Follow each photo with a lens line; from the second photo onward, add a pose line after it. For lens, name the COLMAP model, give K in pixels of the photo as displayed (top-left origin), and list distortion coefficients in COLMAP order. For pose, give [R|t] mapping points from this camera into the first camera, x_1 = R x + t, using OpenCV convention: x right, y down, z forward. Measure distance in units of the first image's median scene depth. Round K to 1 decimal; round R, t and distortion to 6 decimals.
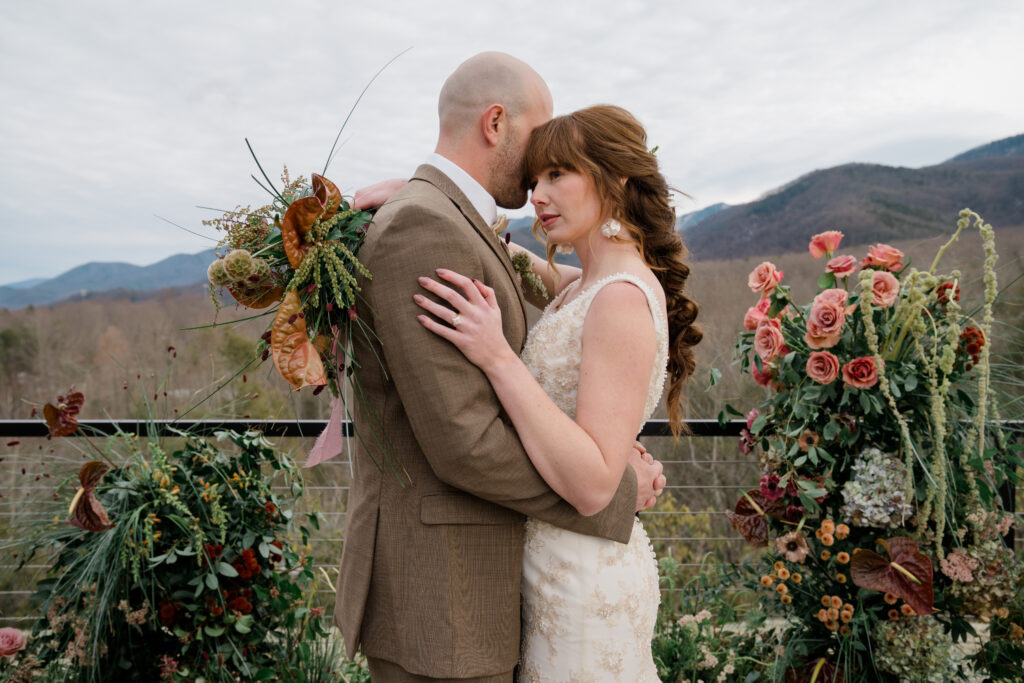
lens RADIAL K [[892.3, 0, 503.3], [0, 892.3, 340.8], [0, 0, 1]] dist [-0.056757, 0.119956]
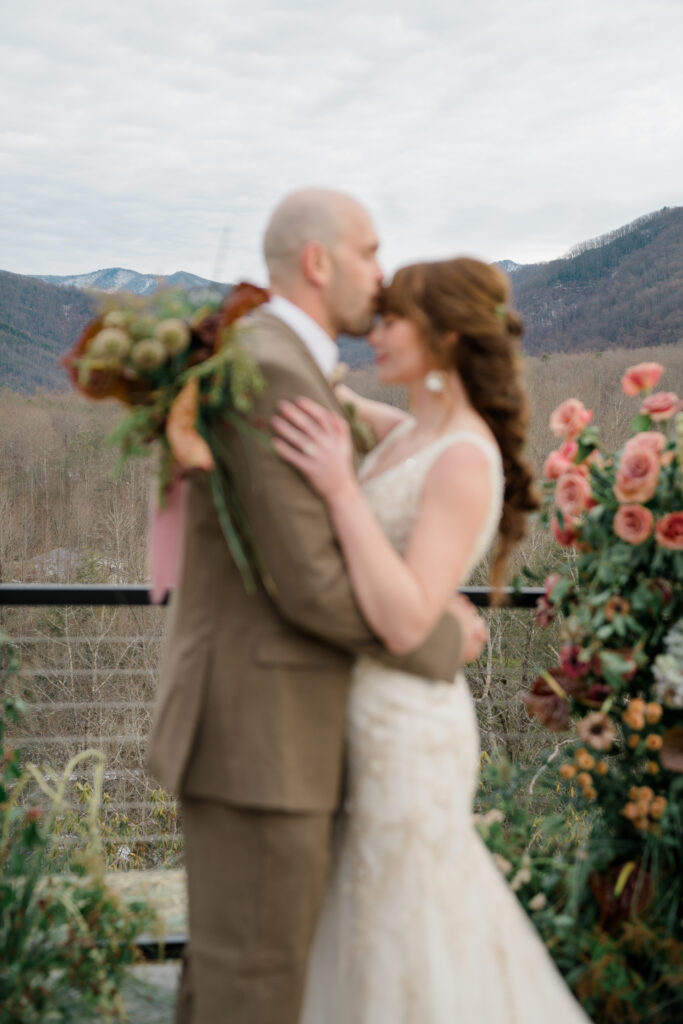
lens RADIAL K [[1533.9, 0, 348.6], [0, 1533.9, 510.7], [0, 0, 1]] dist [0.261420, 0.000000]
pose [[0.989695, 0.015803, 0.142320, -0.136738], [-0.017902, 0.999749, 0.013476, 0.001219], [-0.142071, -0.015885, 0.989729, -0.476254]]
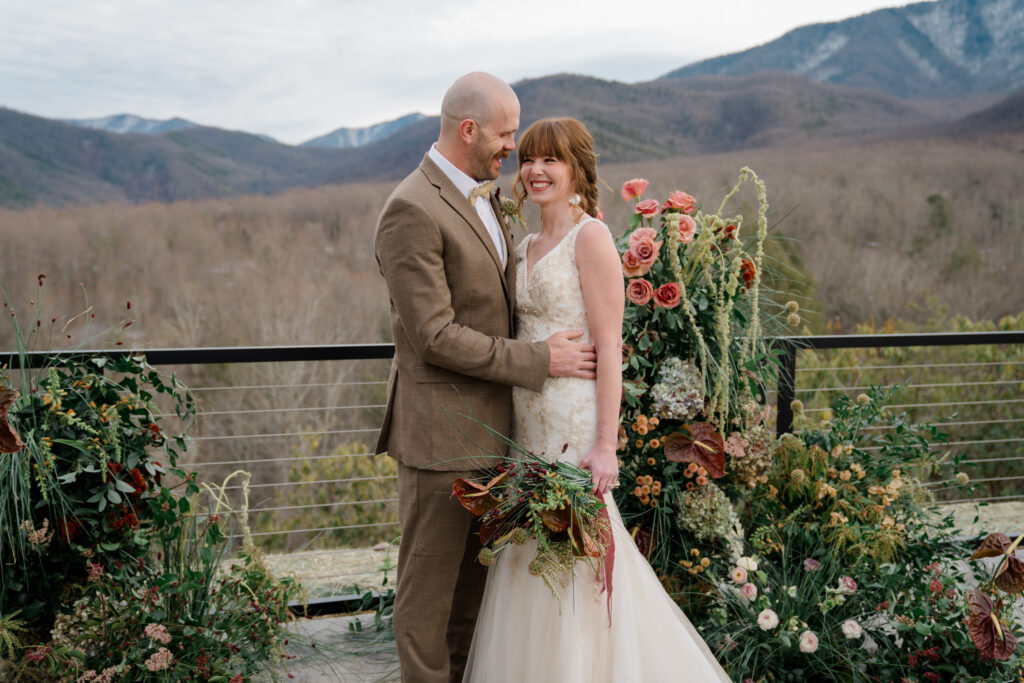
lens RADIAL K [[1087.4, 0, 510.8], [0, 1087.4, 340.8], [0, 0, 1]] dist [0.059150, 0.000000]
pose [[0.945260, -0.018568, 0.325789, -0.309695], [-0.000425, 0.998309, 0.058132, 0.010253], [-0.326317, -0.055088, 0.943654, -0.381810]]
